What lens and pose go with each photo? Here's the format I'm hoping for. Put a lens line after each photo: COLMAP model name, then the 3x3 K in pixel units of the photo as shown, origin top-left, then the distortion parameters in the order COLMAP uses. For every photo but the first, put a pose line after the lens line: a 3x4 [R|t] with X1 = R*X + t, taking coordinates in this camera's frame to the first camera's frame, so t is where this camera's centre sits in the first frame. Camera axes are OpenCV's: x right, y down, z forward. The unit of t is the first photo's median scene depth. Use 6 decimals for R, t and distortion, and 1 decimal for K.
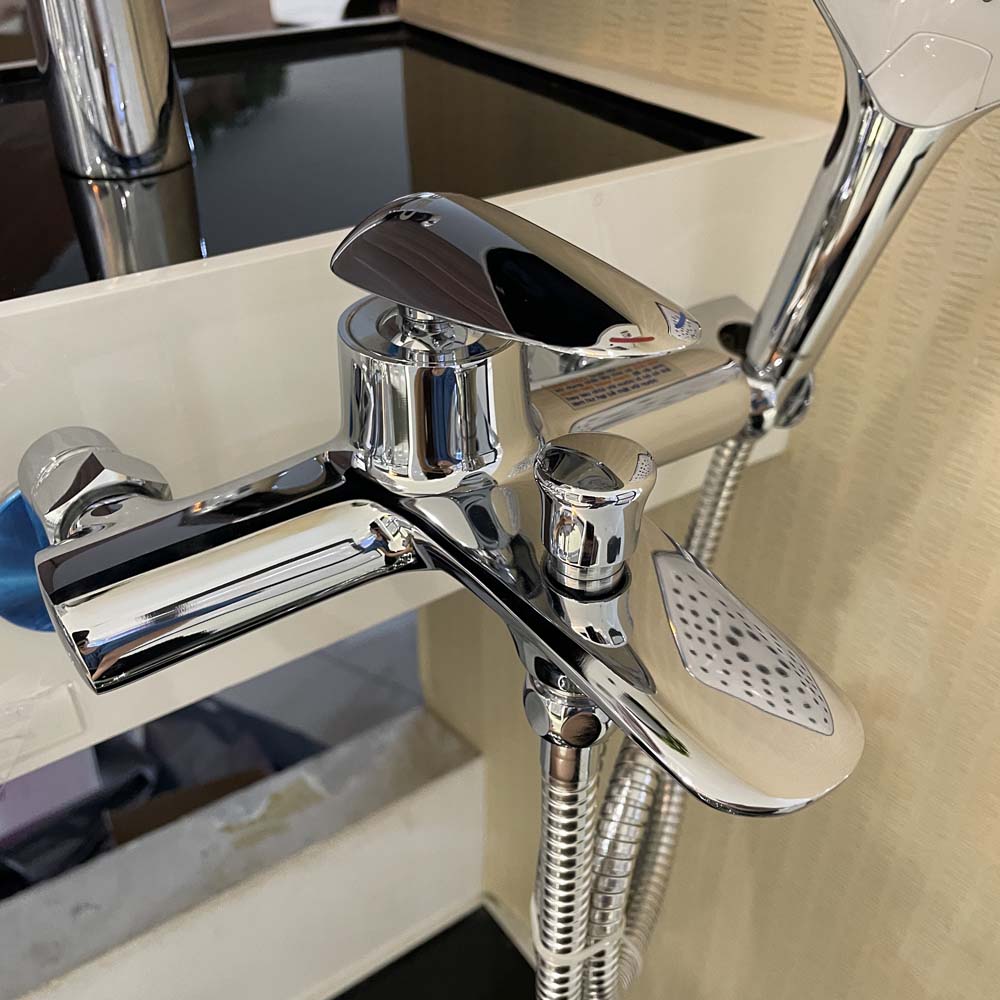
lens RADIAL K [[979.3, 0, 500.0], [0, 979.3, 500.0], [0, 0, 1]] dist [0.087168, -0.123232]
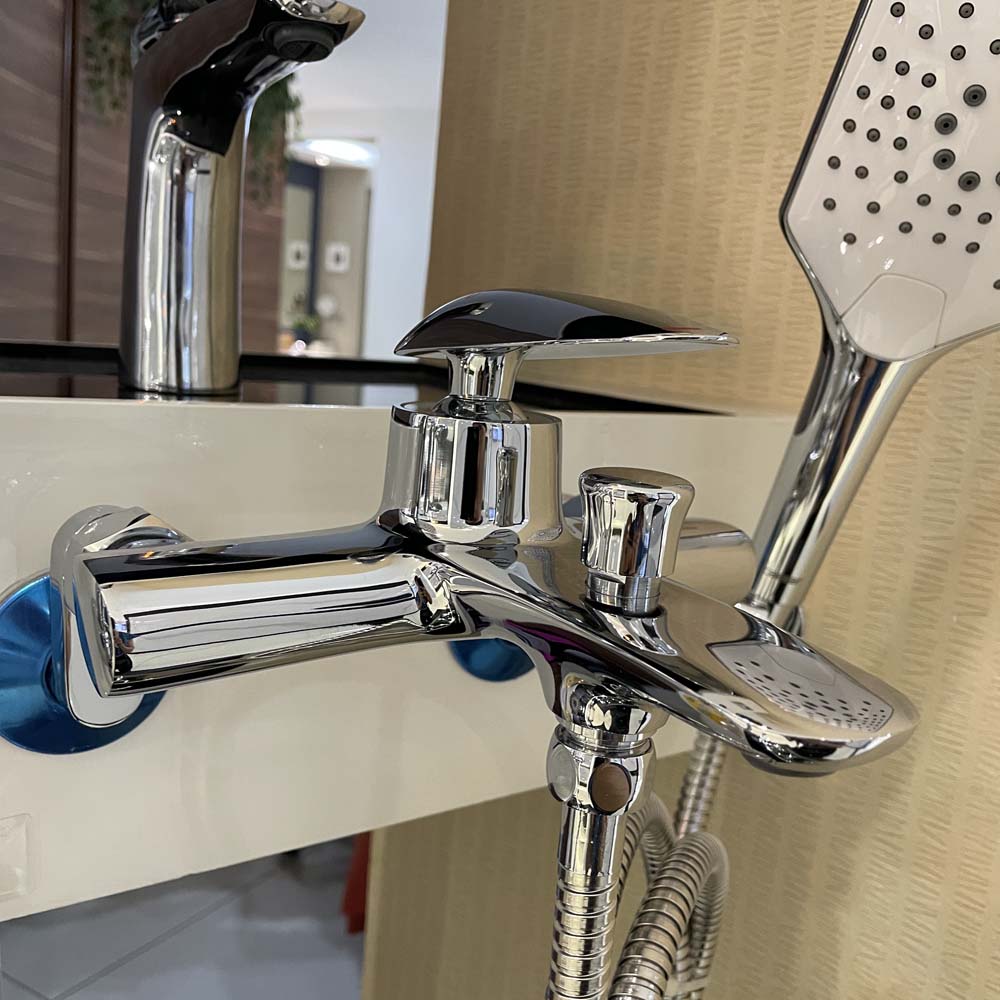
lens RADIAL K [[987.9, 0, 490.1], [0, 987.9, 503.5], [0, 0, 1]] dist [0.056983, -0.130354]
pose [[0.996181, 0.085094, 0.019580, -0.041523], [-0.069197, 0.906108, -0.417350, 0.227607], [-0.053256, 0.414401, 0.908535, 0.021796]]
